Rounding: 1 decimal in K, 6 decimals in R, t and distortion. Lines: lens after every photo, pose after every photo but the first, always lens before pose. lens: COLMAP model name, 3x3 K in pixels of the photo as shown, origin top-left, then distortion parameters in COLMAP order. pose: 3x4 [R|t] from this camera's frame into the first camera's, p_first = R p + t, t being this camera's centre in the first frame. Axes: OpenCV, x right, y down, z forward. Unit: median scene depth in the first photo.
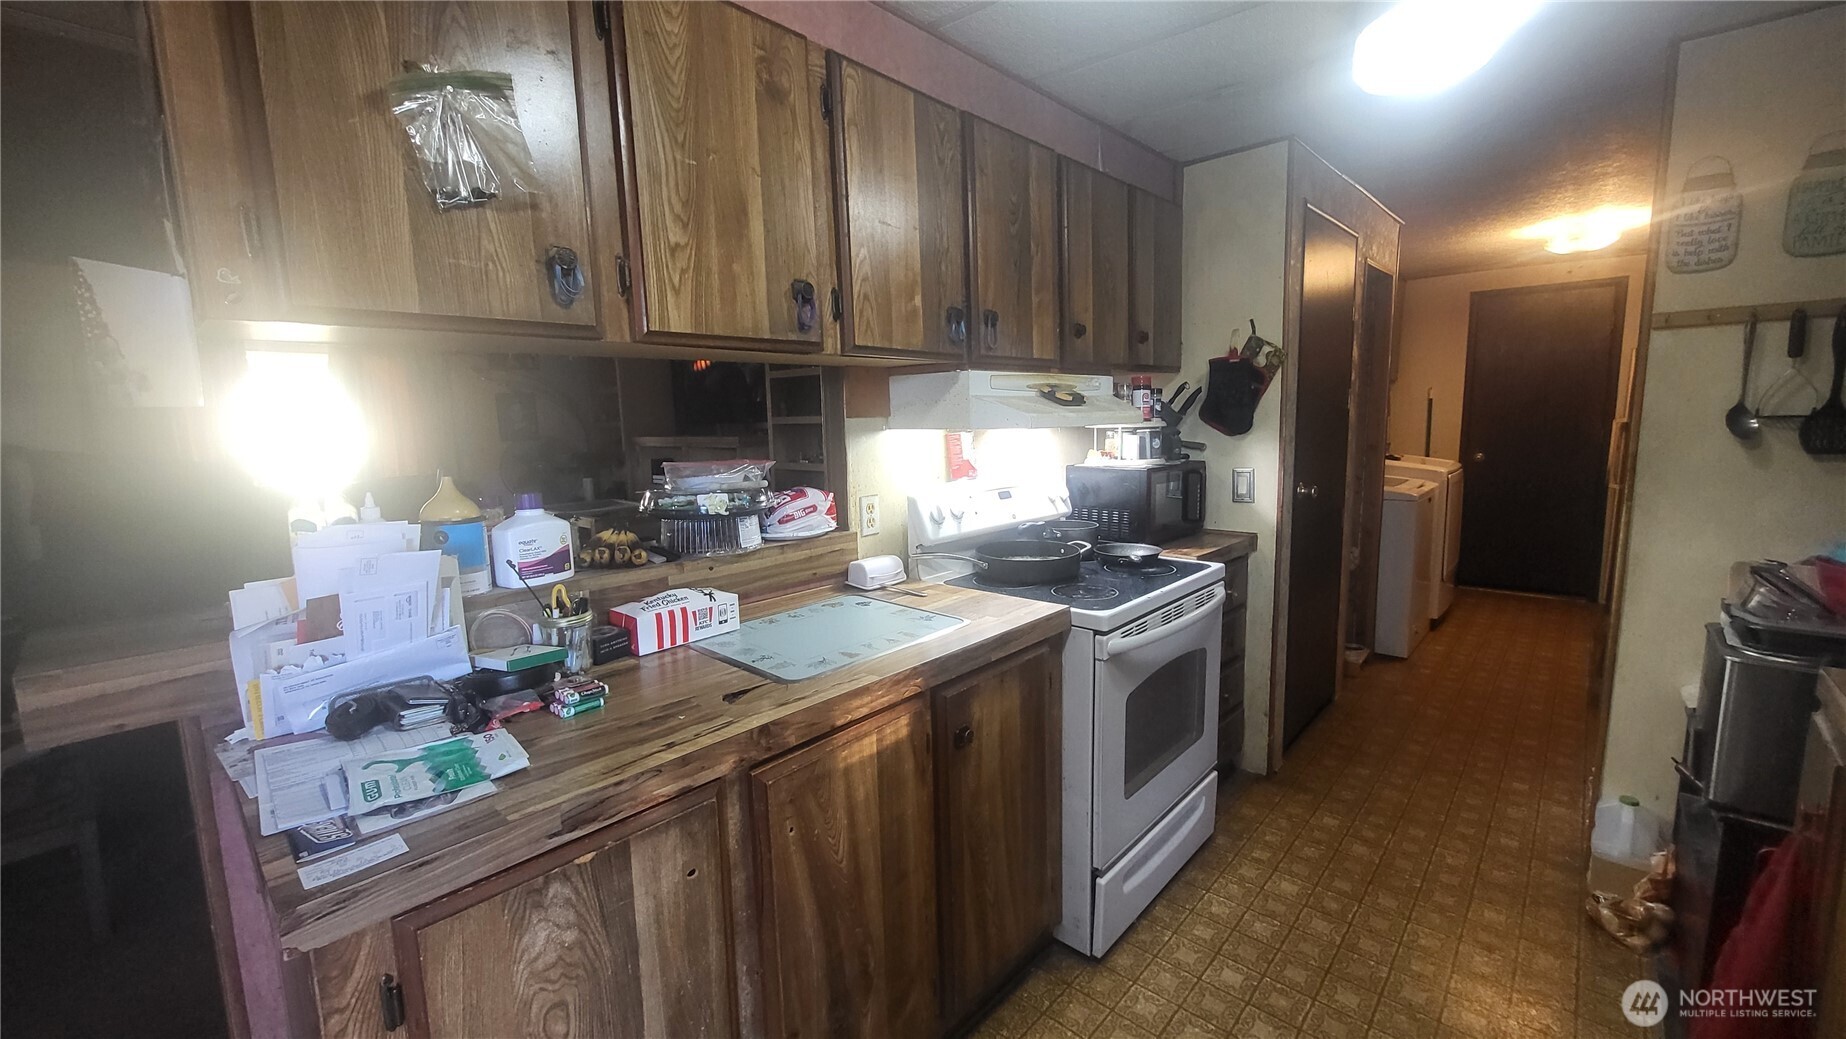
lens RADIAL K [[732.8, 0, 926.2], [0, 732.8, 513.6], [0, 0, 1]] dist [0.003339, -0.000760]
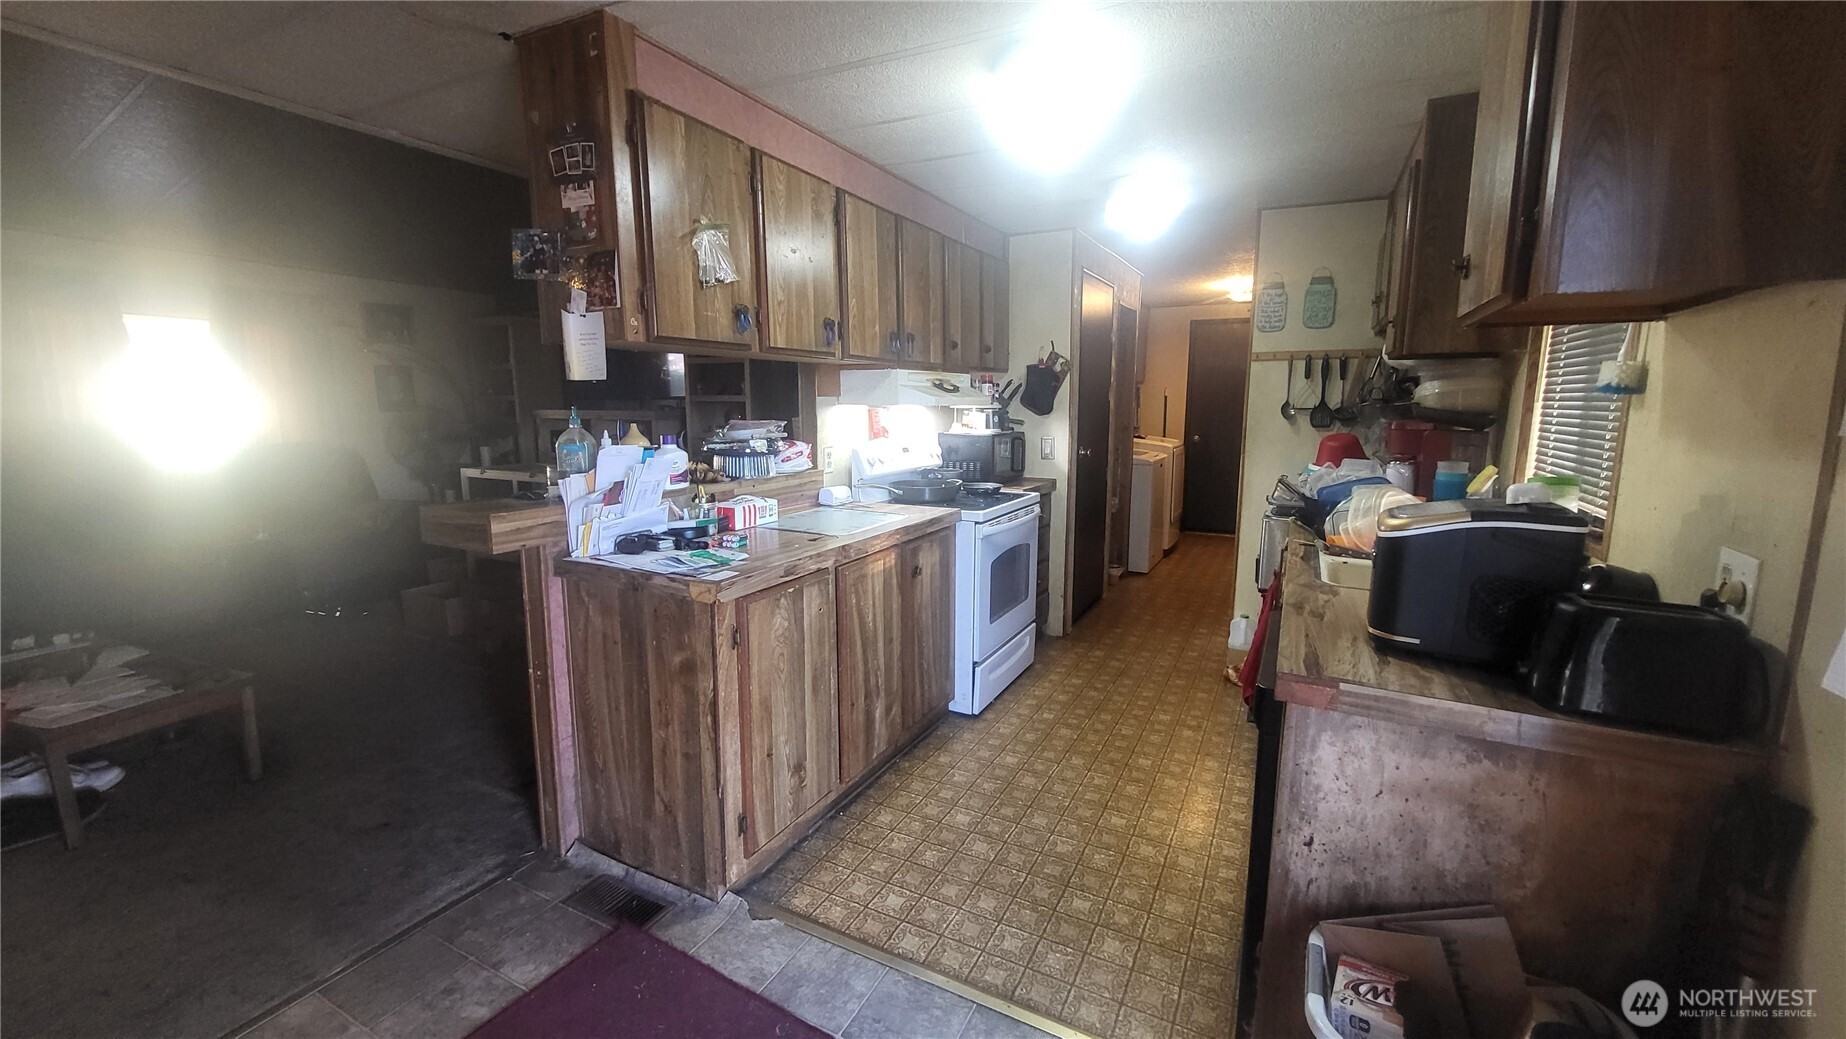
lens RADIAL K [[732.8, 0, 922.8], [0, 732.8, 513.8], [0, 0, 1]] dist [0.003339, -0.000760]
pose [[0.965897, -0.014753, 0.258506, -0.302488], [0.010305, 0.999775, 0.018552, 0.093986], [-0.258722, -0.015255, 0.965831, -0.579268]]
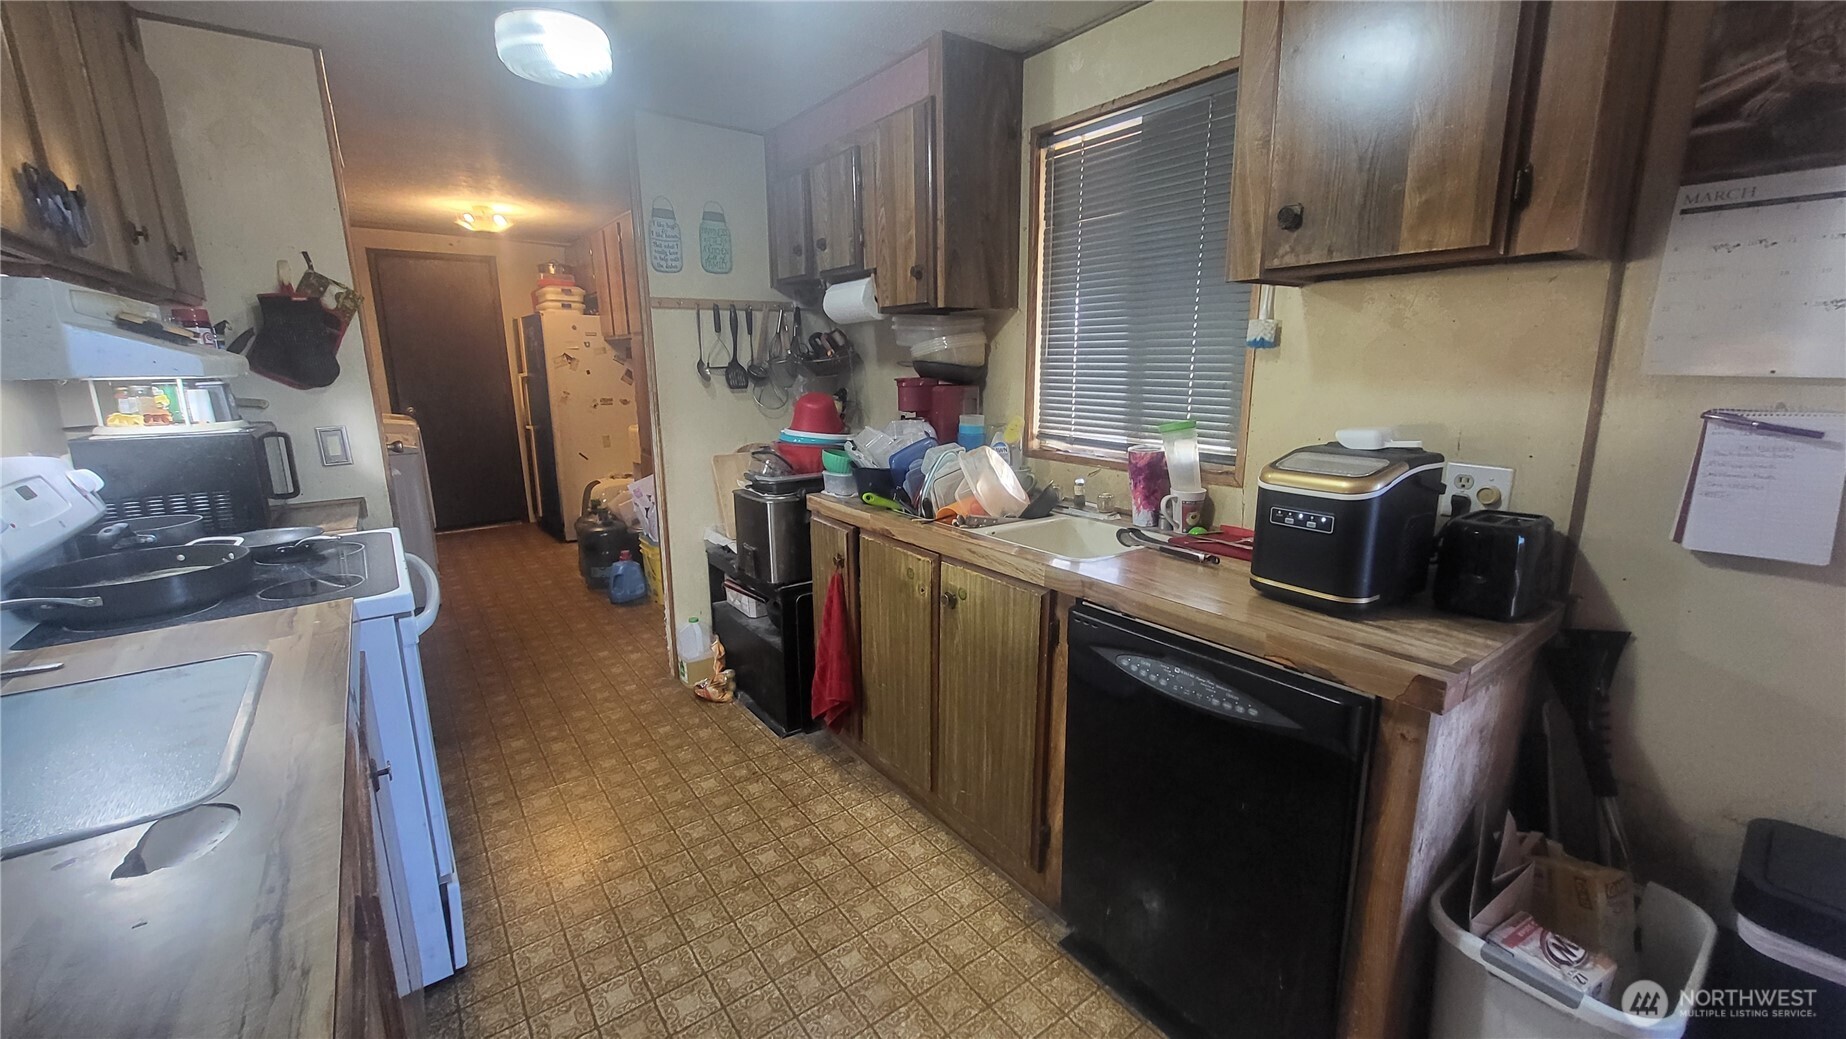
lens RADIAL K [[732.8, 0, 929.9], [0, 732.8, 511.5], [0, 0, 1]] dist [0.003339, -0.000760]
pose [[0.186616, -0.182044, 0.965419, -0.398520], [0.134255, 0.978189, 0.158500, -0.007284], [-0.973216, 0.100034, 0.206986, 0.185432]]
